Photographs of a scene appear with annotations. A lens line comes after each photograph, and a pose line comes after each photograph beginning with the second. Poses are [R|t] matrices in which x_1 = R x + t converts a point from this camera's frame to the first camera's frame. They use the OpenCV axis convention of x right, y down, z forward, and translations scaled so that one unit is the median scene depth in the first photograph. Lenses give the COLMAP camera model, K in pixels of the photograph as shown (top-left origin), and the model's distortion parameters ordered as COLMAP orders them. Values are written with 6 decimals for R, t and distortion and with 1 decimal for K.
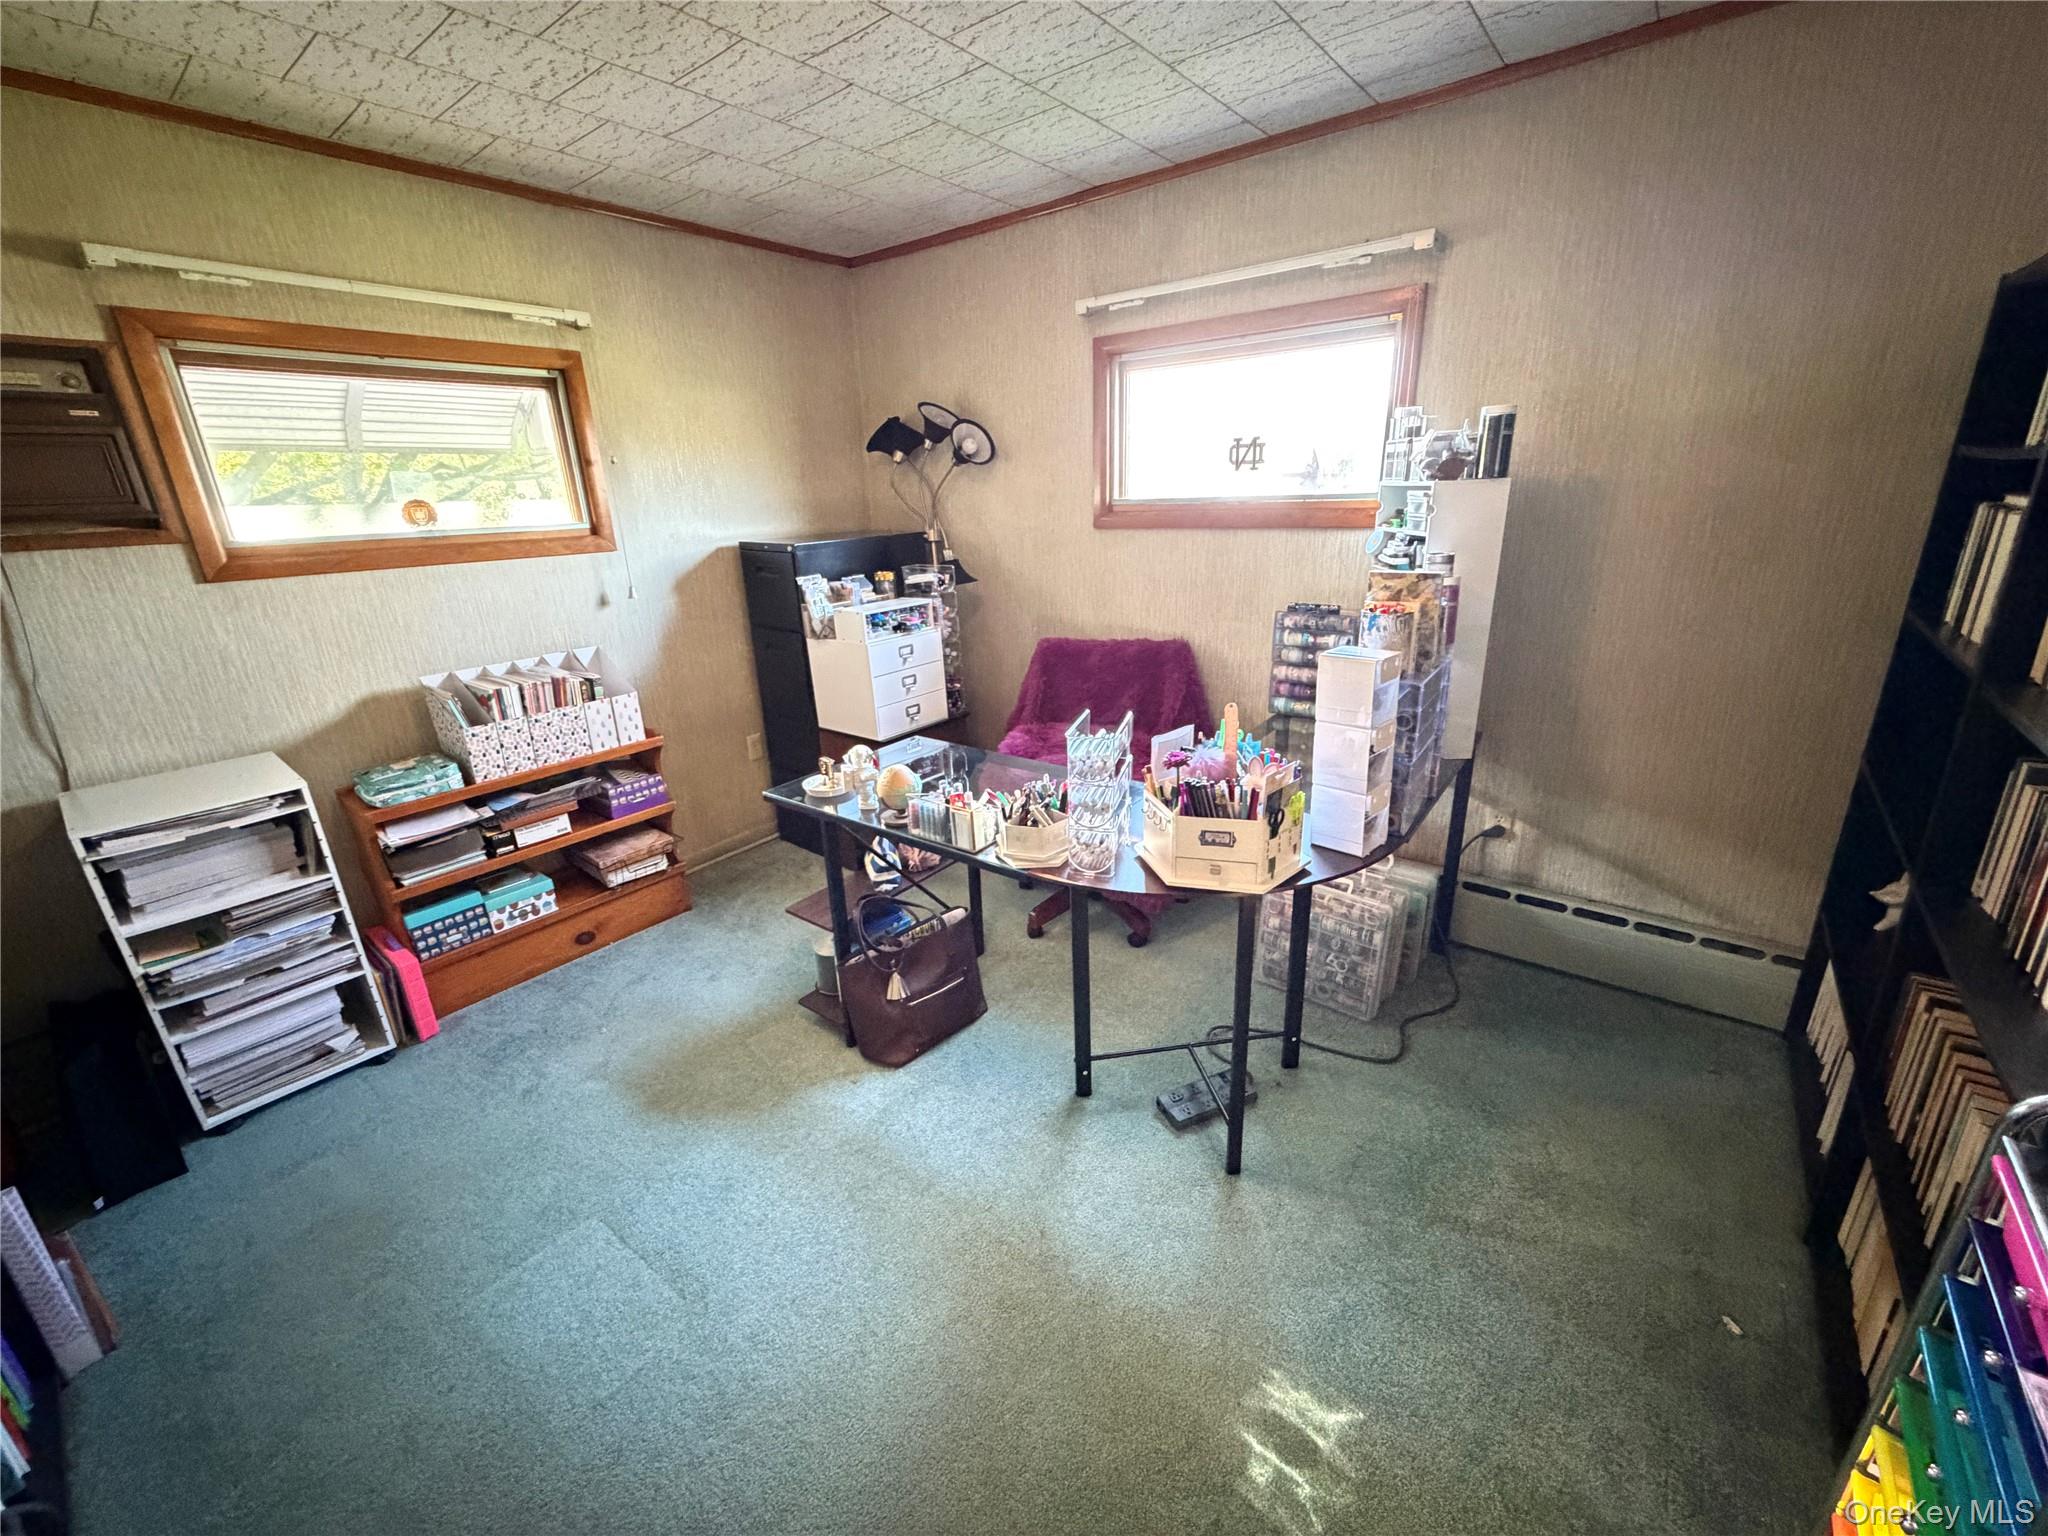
lens RADIAL K [[818.2, 0, 1034.3], [0, 818.2, 763.5], [0, 0, 1]] dist [0.001471, -0.000447]
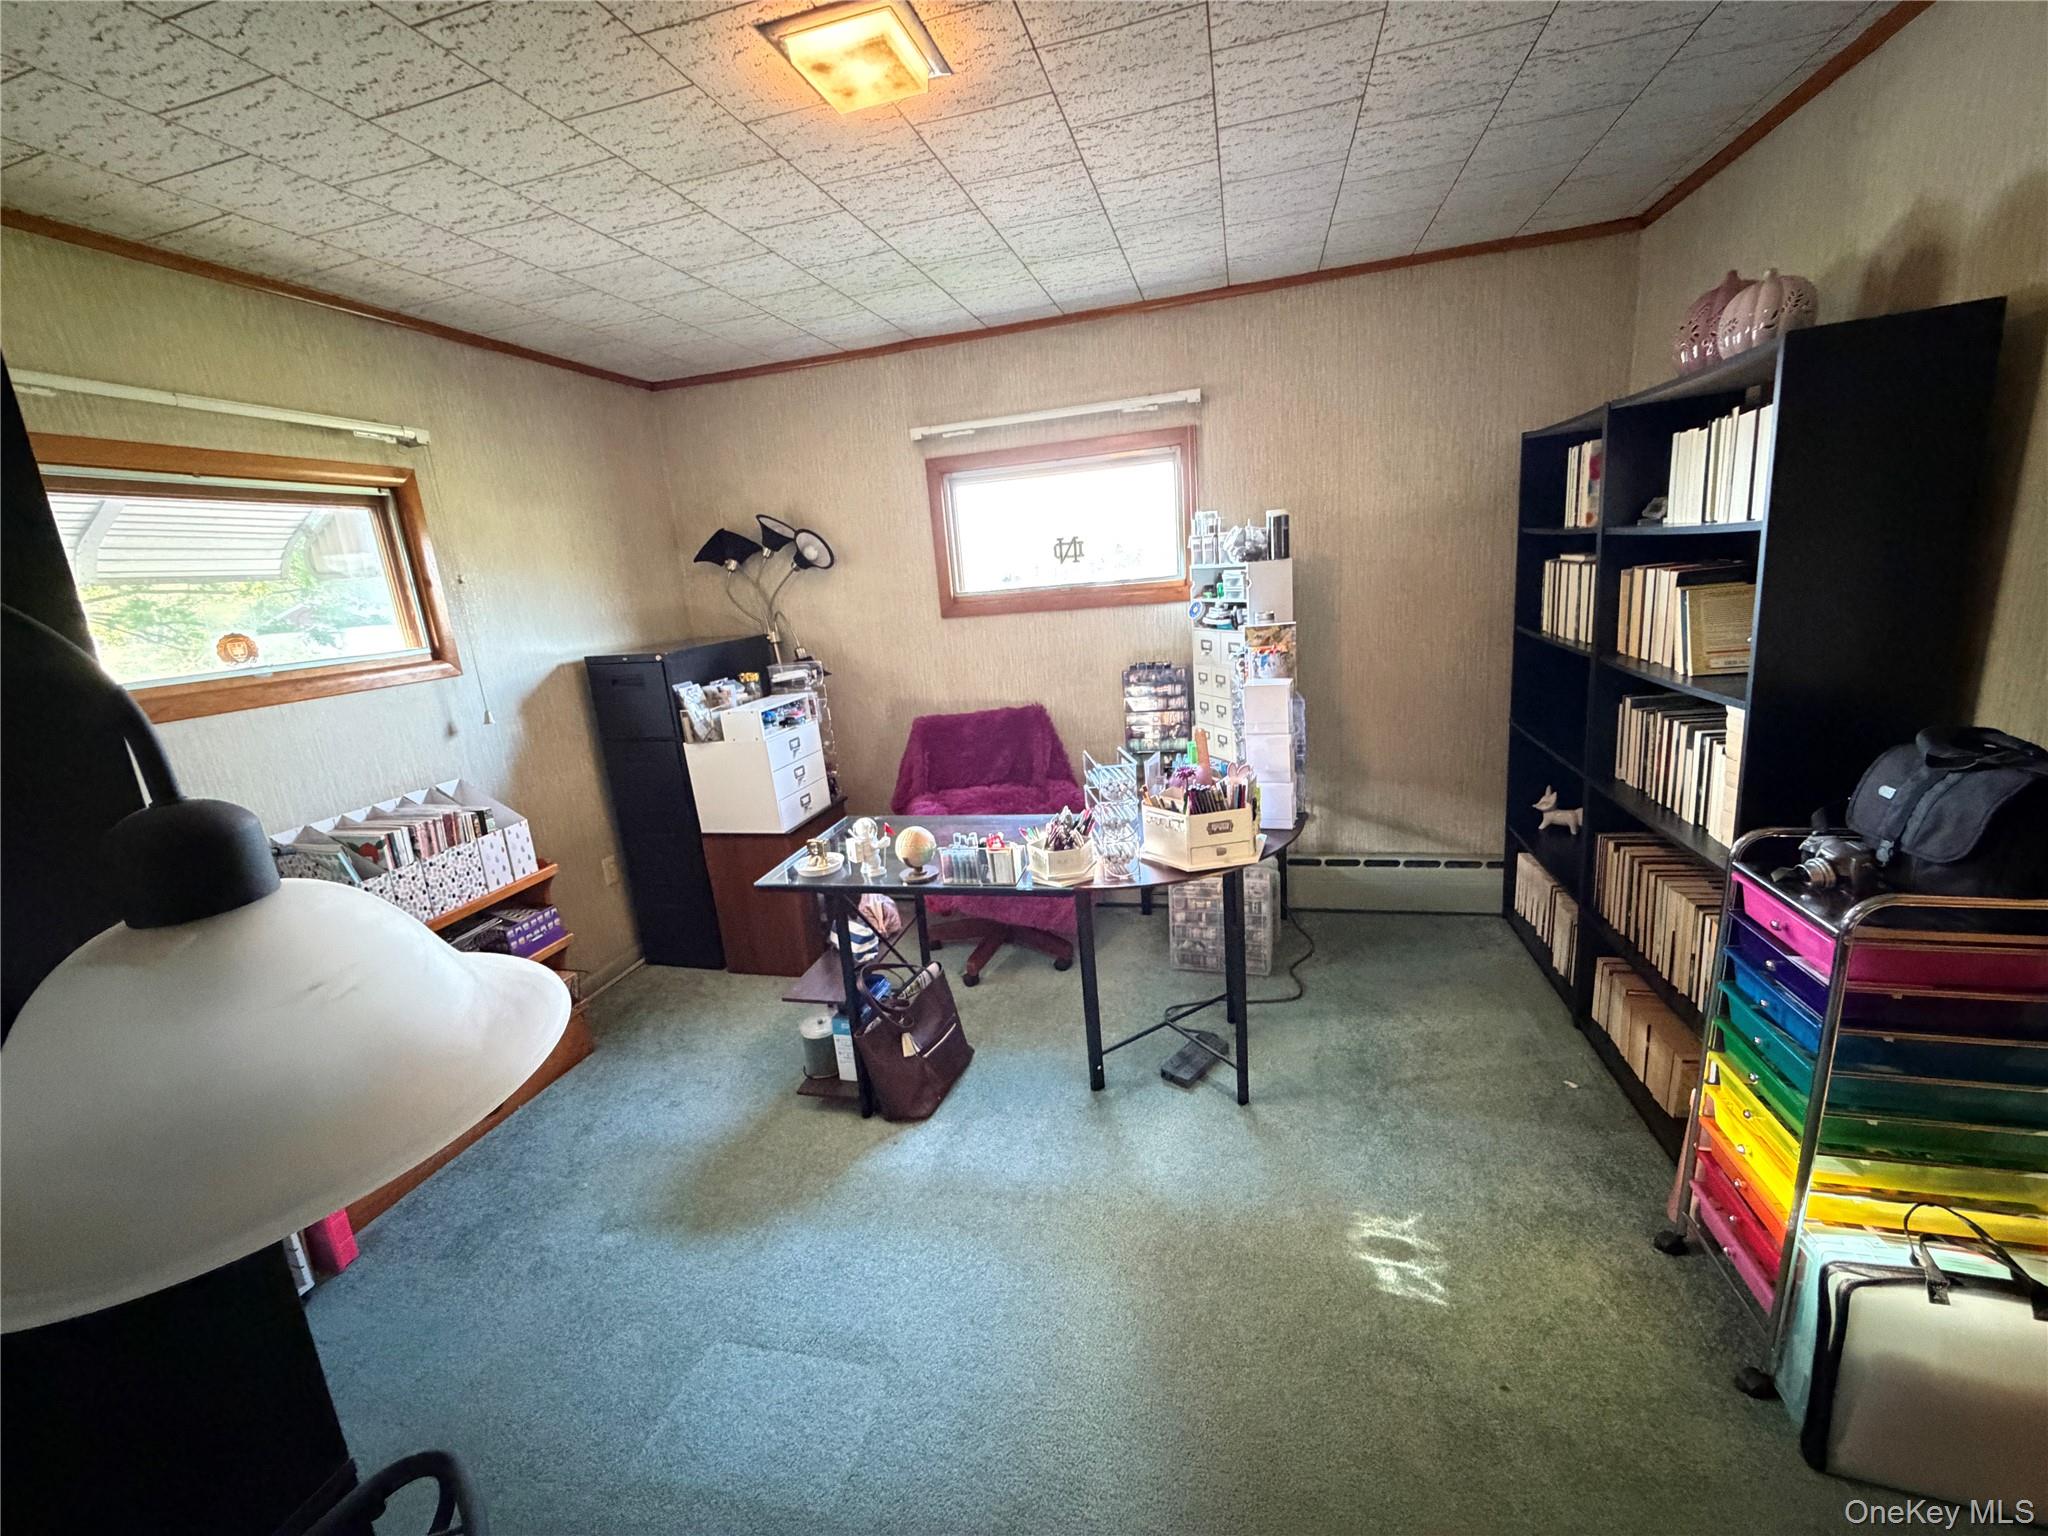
lens RADIAL K [[818.2, 0, 1024.4], [0, 818.2, 762.6], [0, 0, 1]] dist [0.001471, -0.000447]
pose [[0.915000, -0.133044, 0.380885, -0.361009], [0.176349, 0.980991, -0.080981, 0.026656], [-0.362871, 0.141266, 0.921069, -0.073847]]
